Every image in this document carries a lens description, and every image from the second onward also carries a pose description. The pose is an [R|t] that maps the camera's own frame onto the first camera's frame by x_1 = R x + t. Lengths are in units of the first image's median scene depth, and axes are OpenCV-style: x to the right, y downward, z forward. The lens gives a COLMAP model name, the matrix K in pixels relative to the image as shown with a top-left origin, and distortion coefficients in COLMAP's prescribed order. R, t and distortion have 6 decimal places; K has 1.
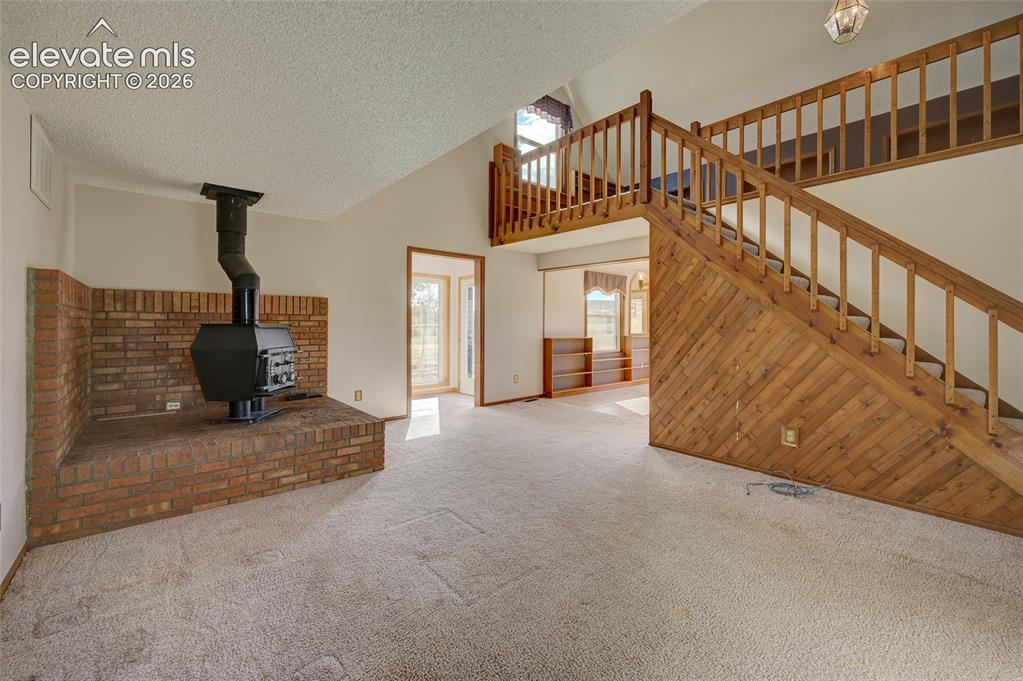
lens RADIAL K [[411.2, 0, 528.0], [0, 411.2, 324.2], [0, 0, 1]] dist [0.000355, -0.000165]
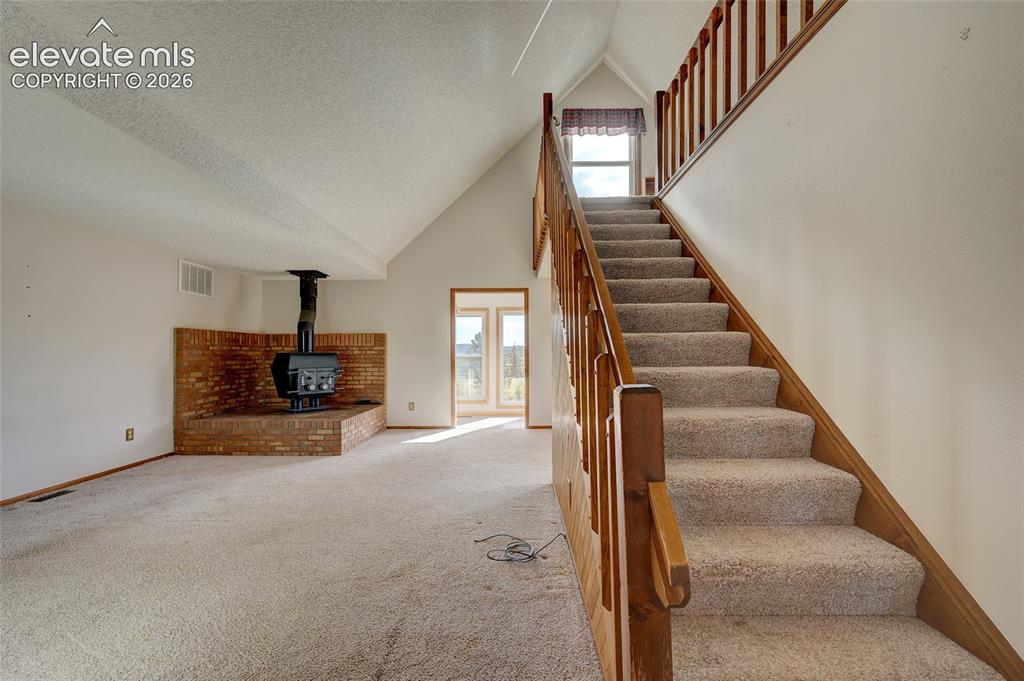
lens RADIAL K [[402.2, 0, 515.2], [0, 402.2, 348.4], [0, 0, 1]] dist [0.003560, 0.000048]
pose [[0.759898, -0.016384, -0.649835, 0.959275], [0.007224, 0.999833, -0.016761, 0.015750], [0.650002, 0.008042, 0.759890, 0.330751]]
